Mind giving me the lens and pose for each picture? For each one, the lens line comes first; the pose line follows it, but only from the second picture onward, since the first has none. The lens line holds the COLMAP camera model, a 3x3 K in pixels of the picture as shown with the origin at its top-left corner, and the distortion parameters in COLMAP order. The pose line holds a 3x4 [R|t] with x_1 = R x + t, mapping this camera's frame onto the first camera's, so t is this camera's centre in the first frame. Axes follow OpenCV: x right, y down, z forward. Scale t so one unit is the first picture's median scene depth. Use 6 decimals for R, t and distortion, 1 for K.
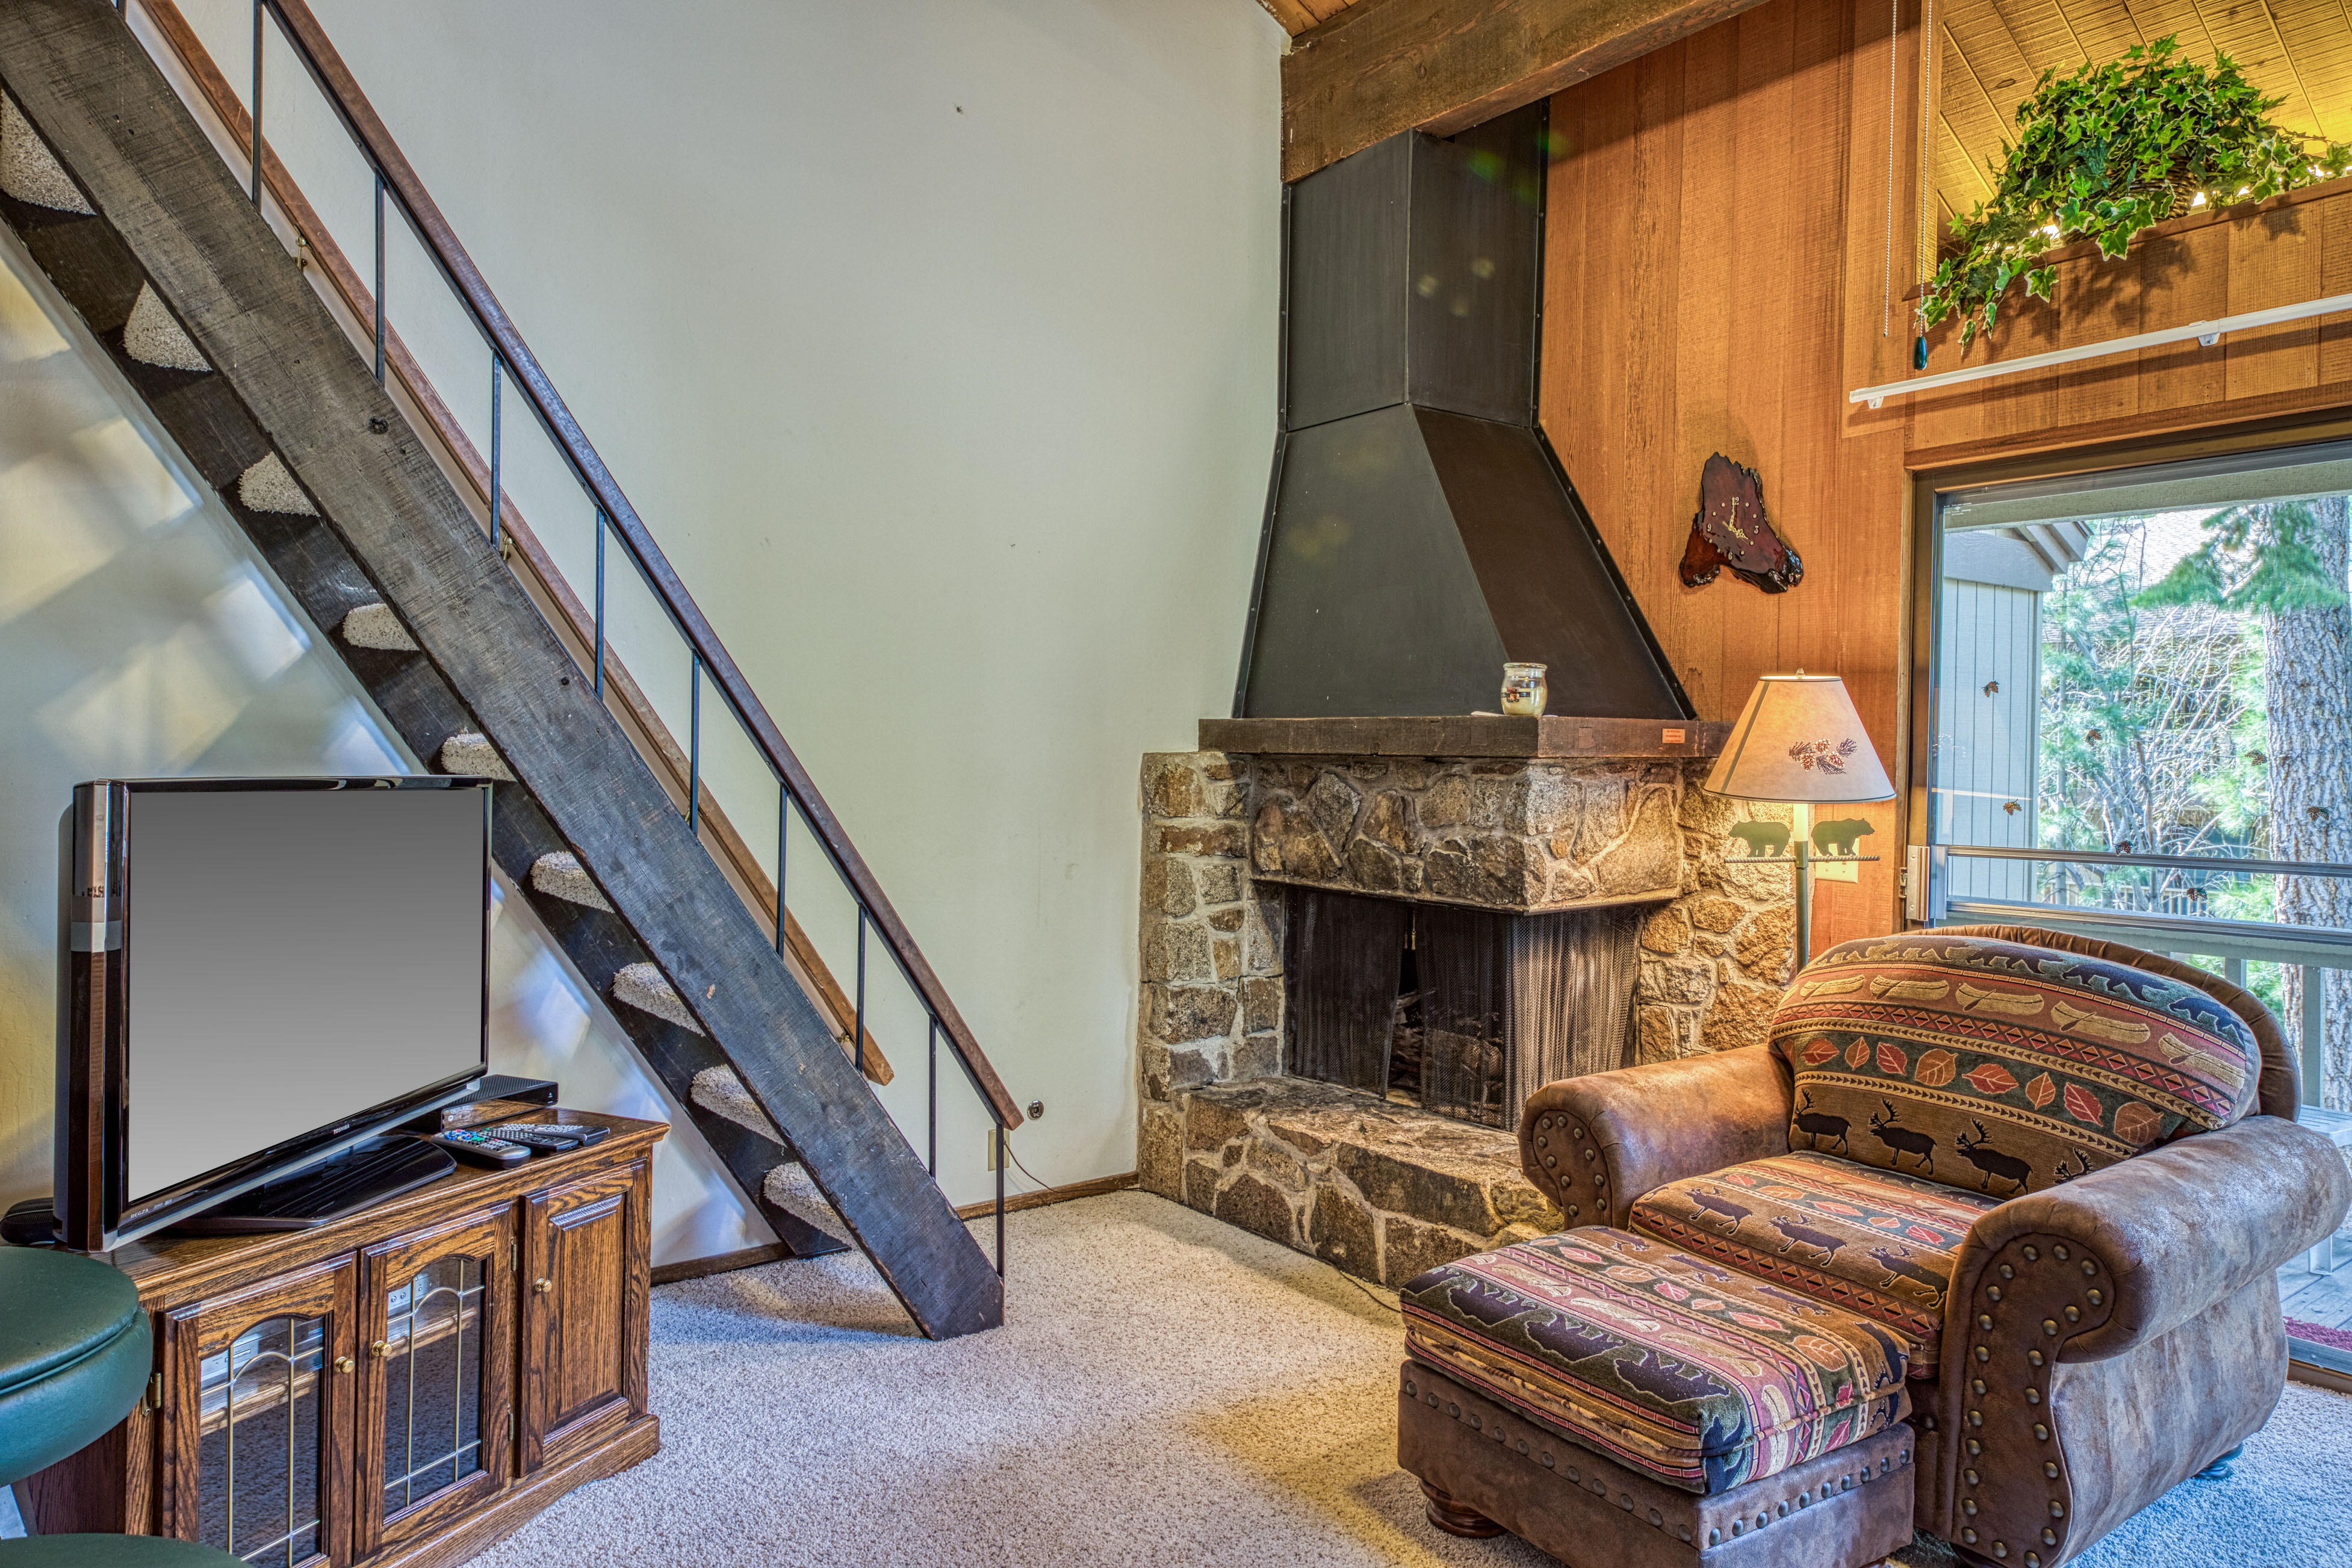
lens RADIAL K [[1510.1, 0, 1239.6], [0, 1510.1, 781.8], [0, 0, 1]] dist [0.008420, -0.003472]
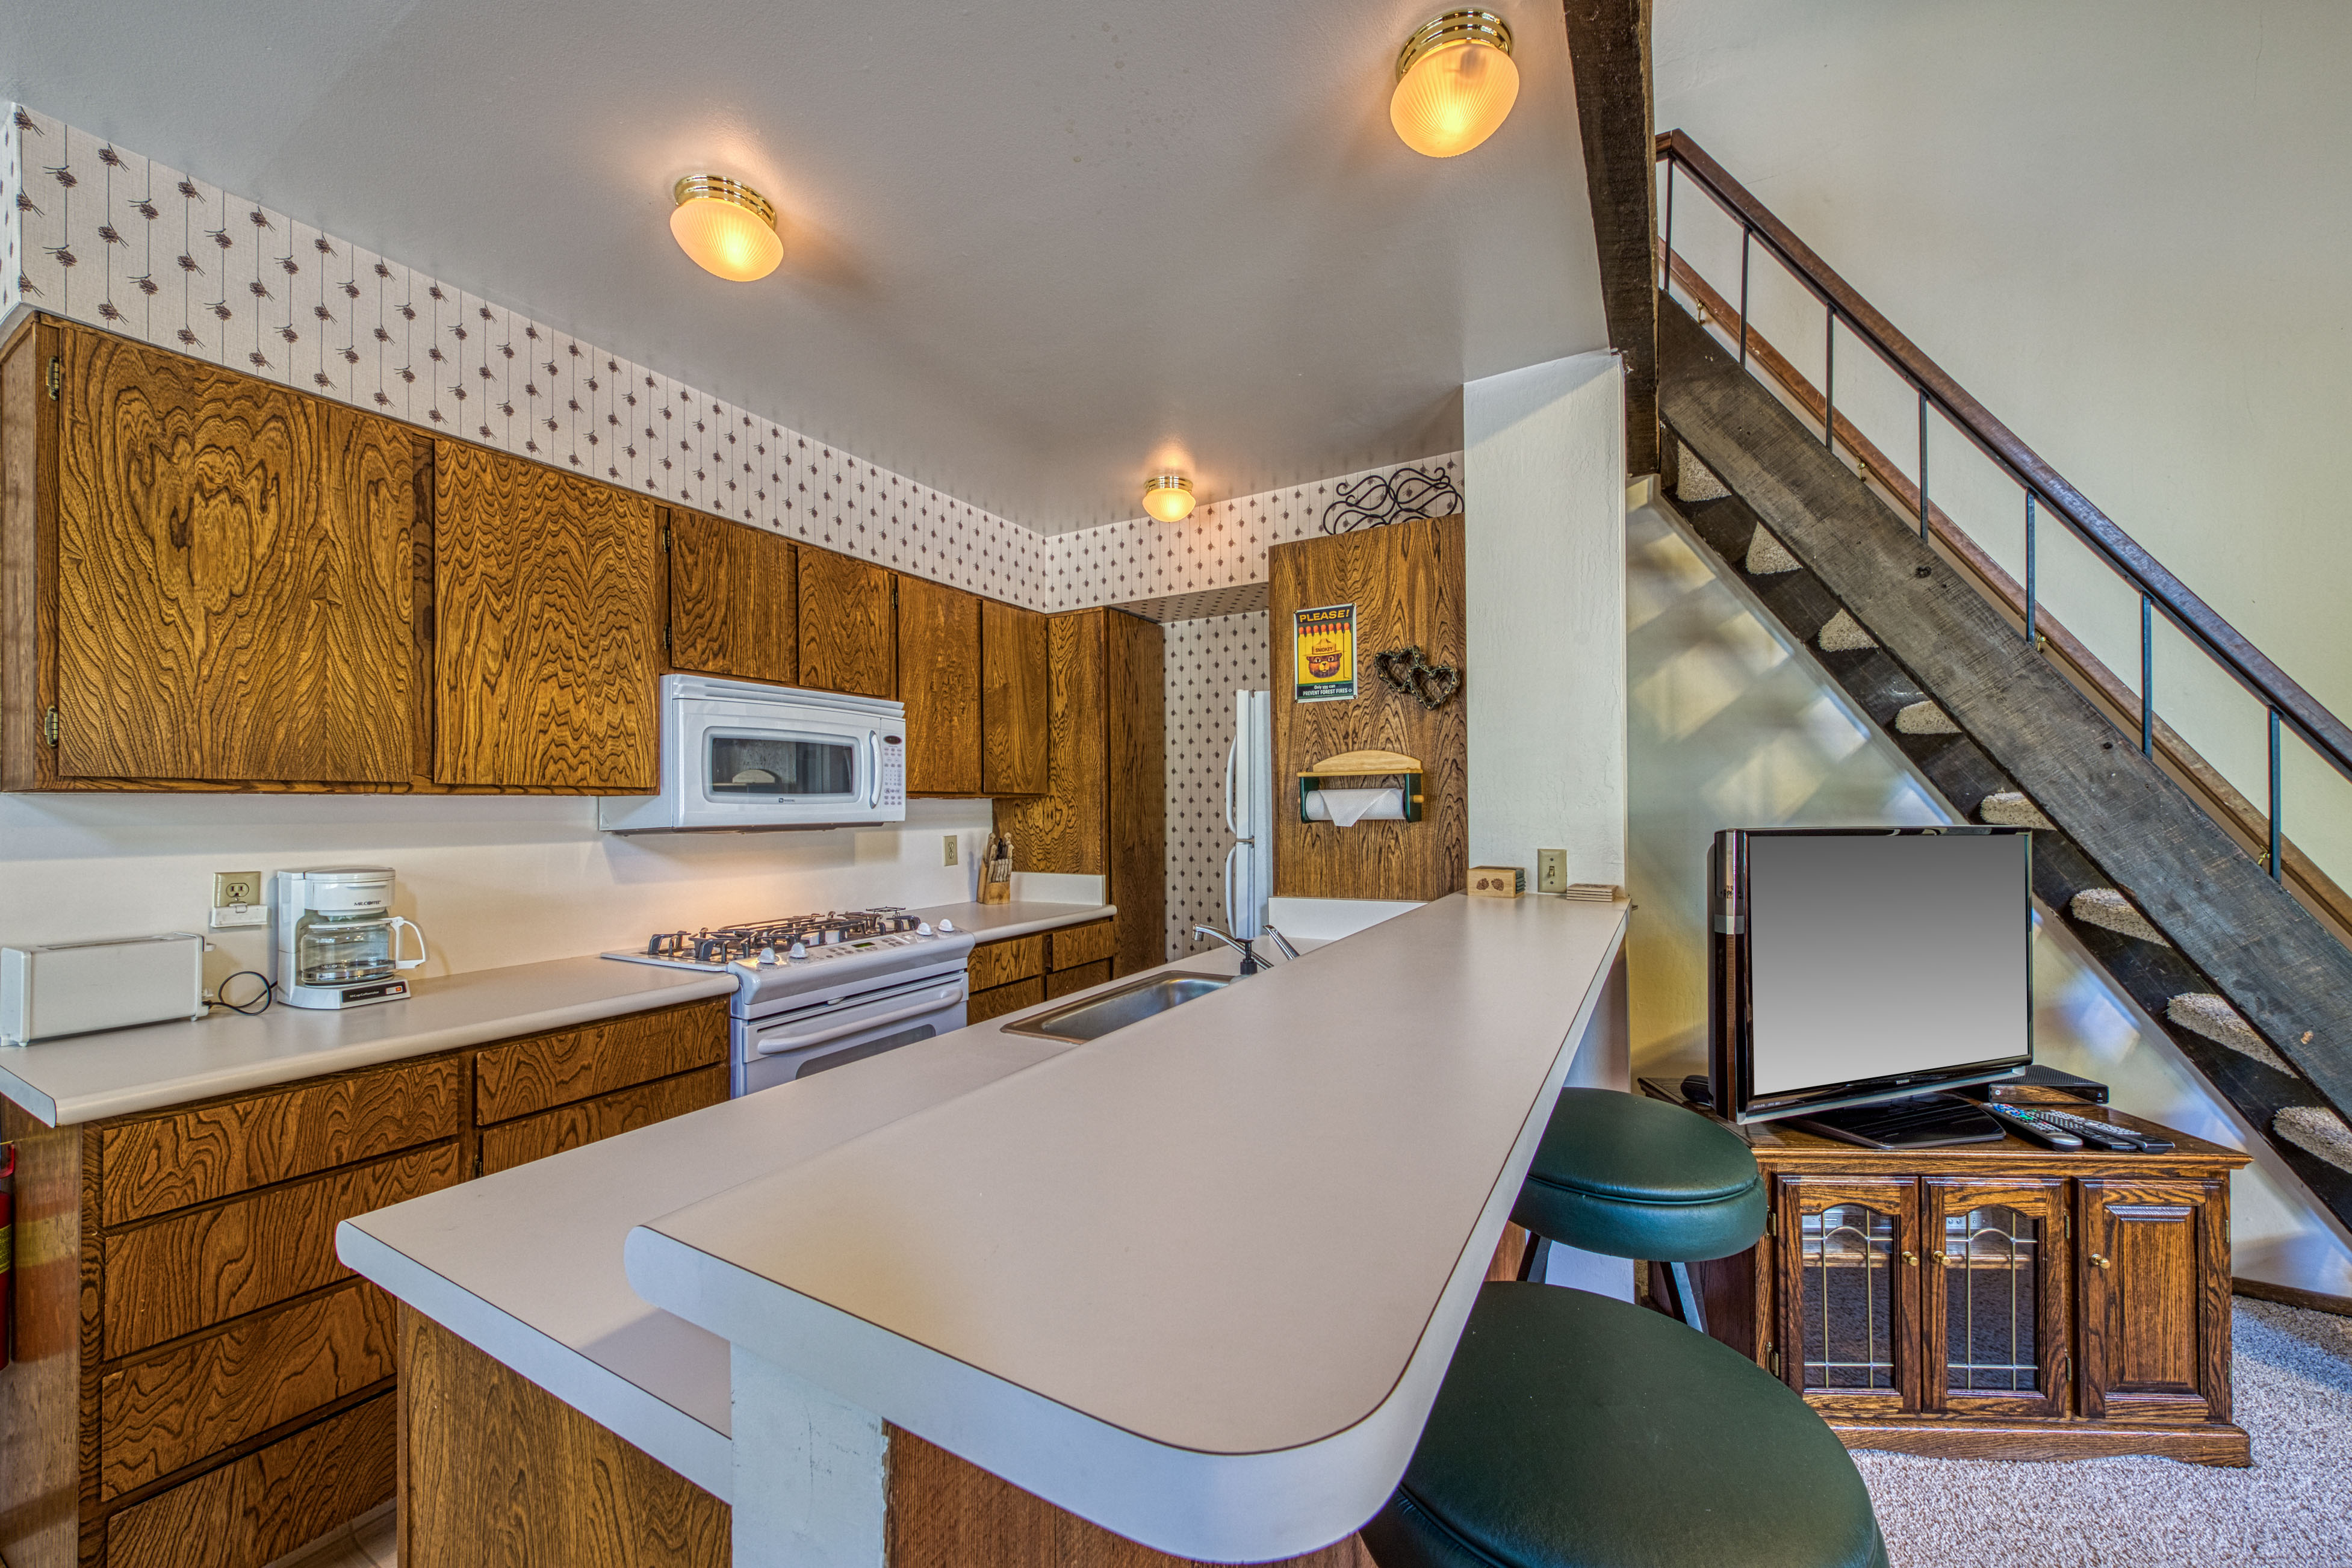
lens RADIAL K [[884.8, 0, 1173.8], [0, 884.8, 803.1], [0, 0, 1]] dist [0.018485, -0.003076]
pose [[0.350414, -0.021634, -0.936345, -0.048142], [-0.001968, 0.999714, -0.023835, -0.003882], [0.936593, 0.010195, 0.350272, 0.076702]]
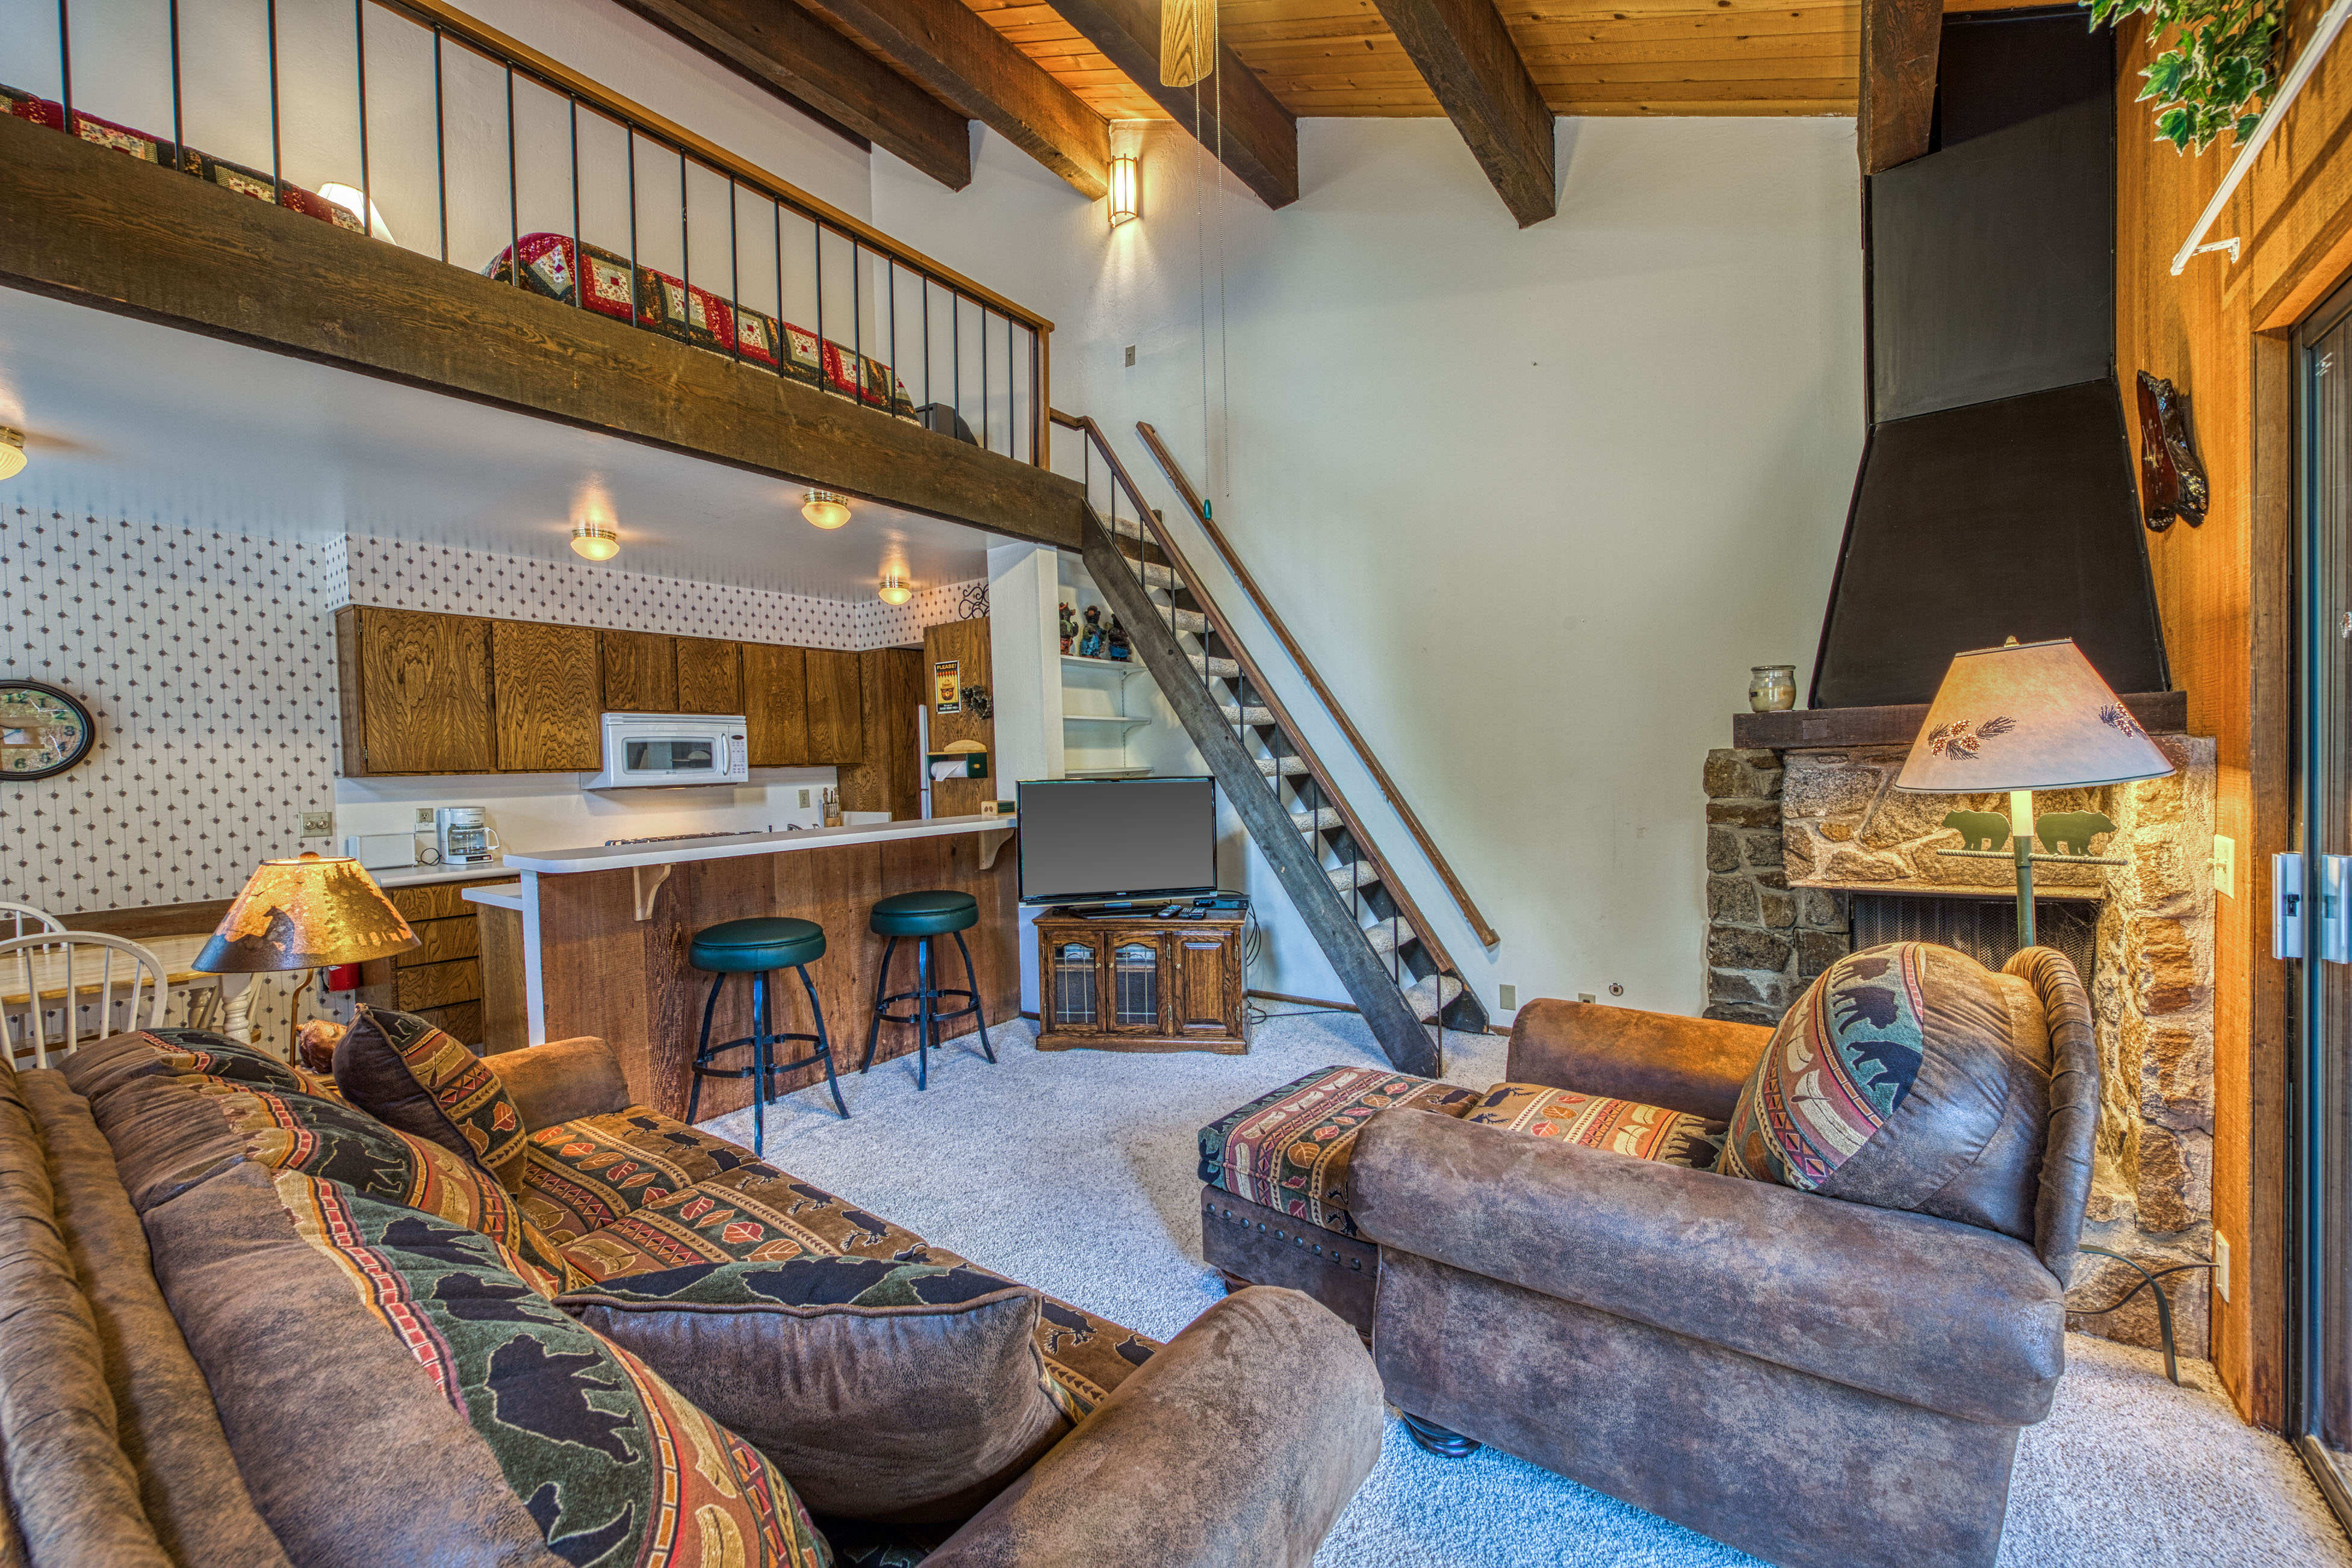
lens RADIAL K [[936.0, 0, 1178.7], [0, 936.0, 788.2], [0, 0, 1]] dist [0.012085, 0.000060]
pose [[0.247164, 0.006851, -0.968950, 1.109090], [0.014918, 0.999830, 0.010875, -0.001389], [0.968859, -0.017142, 0.247019, 0.576234]]
